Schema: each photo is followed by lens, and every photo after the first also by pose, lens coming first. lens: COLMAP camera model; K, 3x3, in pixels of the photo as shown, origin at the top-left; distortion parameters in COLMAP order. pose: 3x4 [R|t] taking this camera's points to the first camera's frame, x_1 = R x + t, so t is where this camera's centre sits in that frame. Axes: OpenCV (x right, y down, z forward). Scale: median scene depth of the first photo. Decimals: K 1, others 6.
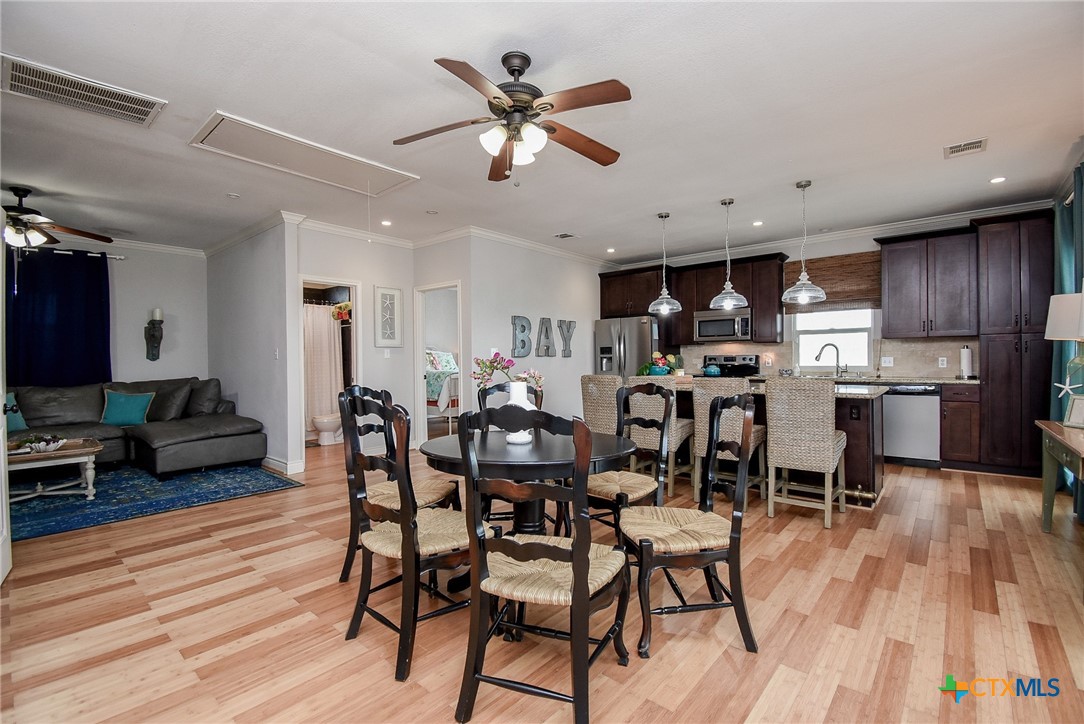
lens RADIAL K [[476.1, 0, 538.1], [0, 476.1, 360.4], [0, 0, 1]] dist [-0.000132, -0.008795]
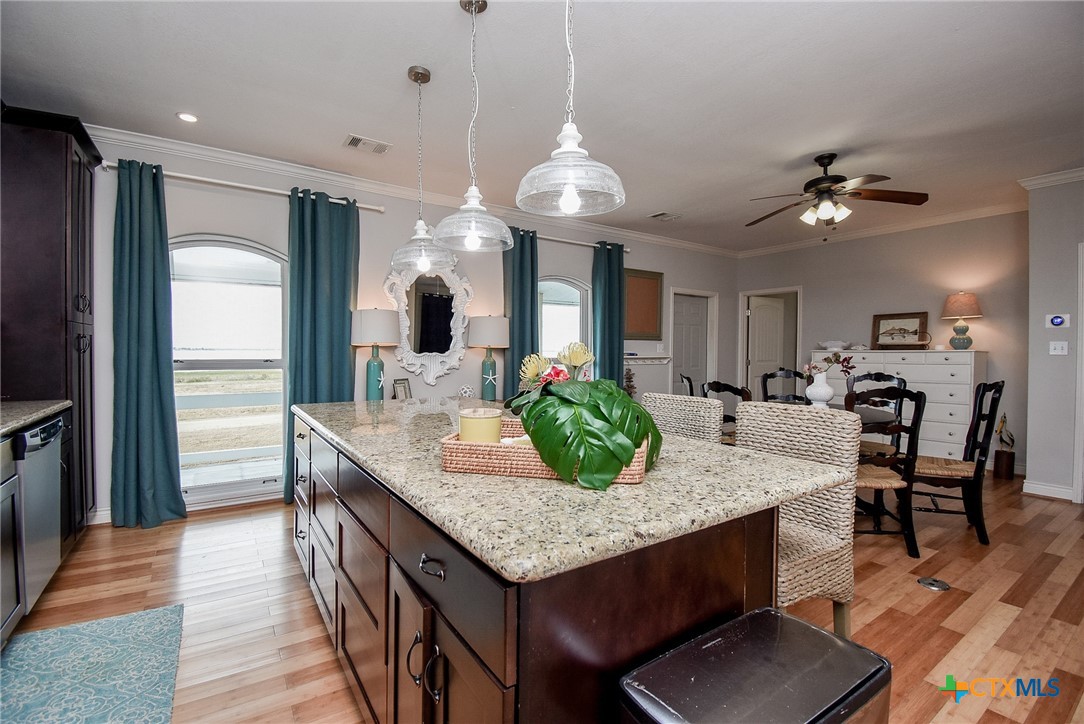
lens RADIAL K [[484.6, 0, 545.1], [0, 484.6, 360.6], [0, 0, 1]] dist [-0.003809, -0.000836]
pose [[-0.968931, 0.002438, 0.247318, 0.206384], [0.005831, 0.999899, 0.012988, -0.009028], [-0.247261, 0.014027, -0.968847, 1.277062]]
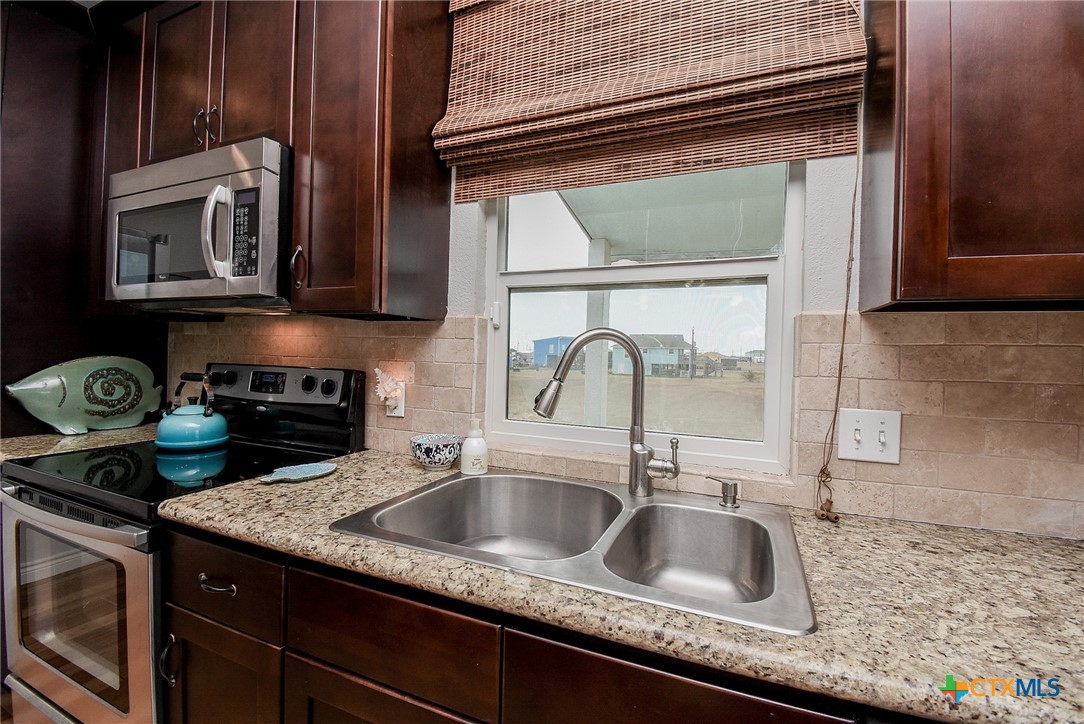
lens RADIAL K [[475.8, 0, 539.8], [0, 475.8, 366.2], [0, 0, 1]] dist [0.000866, -0.000156]
pose [[0.953841, 0.022227, 0.299487, 0.606773], [-0.030063, 0.999315, 0.021582, -0.026535], [-0.298802, -0.029589, 0.953856, 0.942140]]
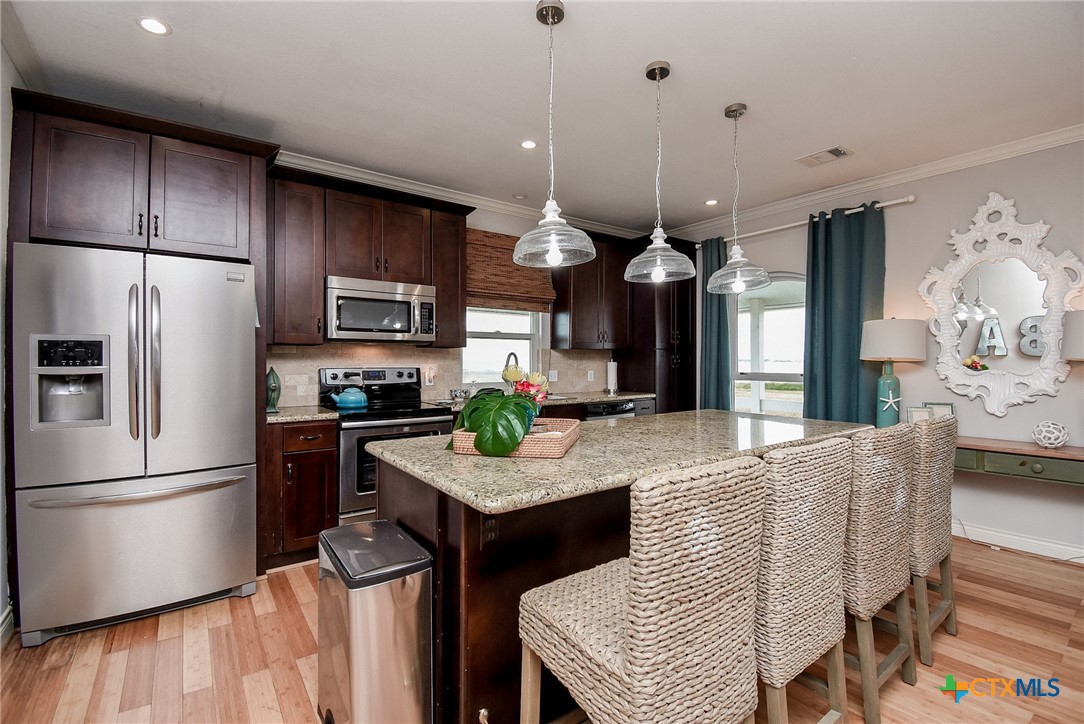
lens RADIAL K [[475.8, 0, 539.8], [0, 475.8, 366.2], [0, 0, 1]] dist [0.000866, -0.000156]
pose [[0.225761, -0.003304, 0.974177, -0.104981], [-0.000517, 0.999994, 0.003511, -0.019213], [-0.974183, -0.001296, 0.225758, 0.910757]]
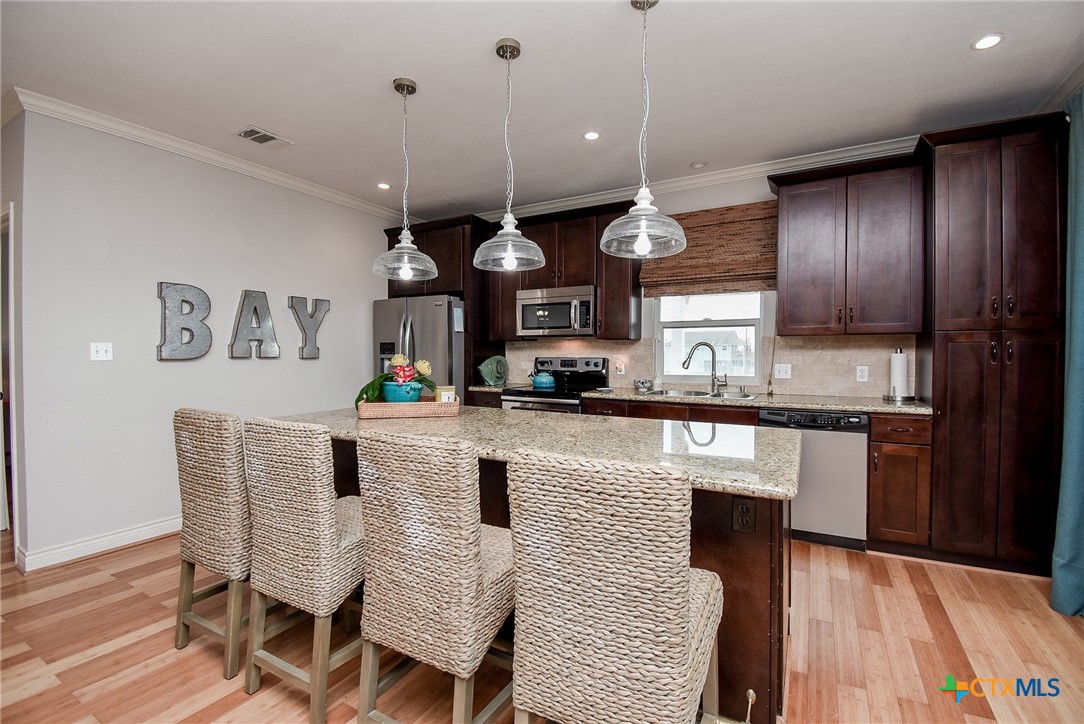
lens RADIAL K [[483.3, 0, 538.9], [0, 483.3, 358.9], [0, 0, 1]] dist [0.000449, -0.001077]
pose [[0.978723, 0.005795, 0.205103, 0.293186], [-0.007378, 0.999949, 0.006954, -0.017563], [-0.205052, -0.008320, 0.978716, 0.453725]]
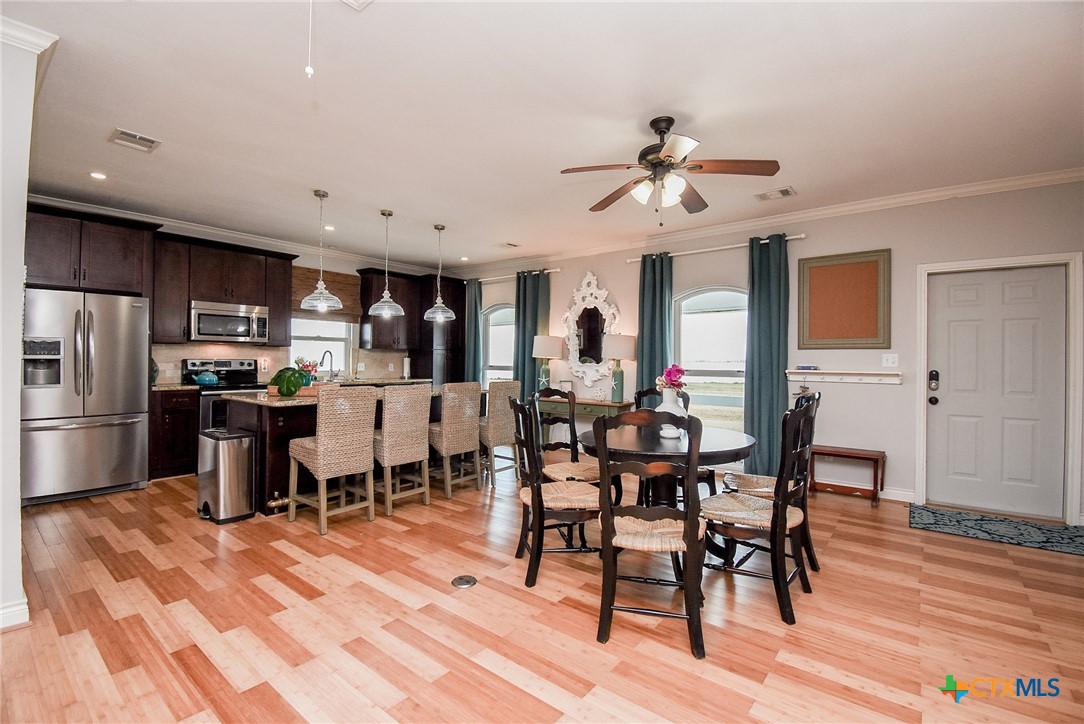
lens RADIAL K [[484.6, 0, 545.1], [0, 484.6, 360.6], [0, 0, 1]] dist [-0.003809, -0.000836]
pose [[-0.044082, 0.006619, 0.999006, -0.589176], [-0.009183, 0.999933, -0.007031, -0.010057], [-0.998986, -0.009484, -0.044018, 0.634120]]
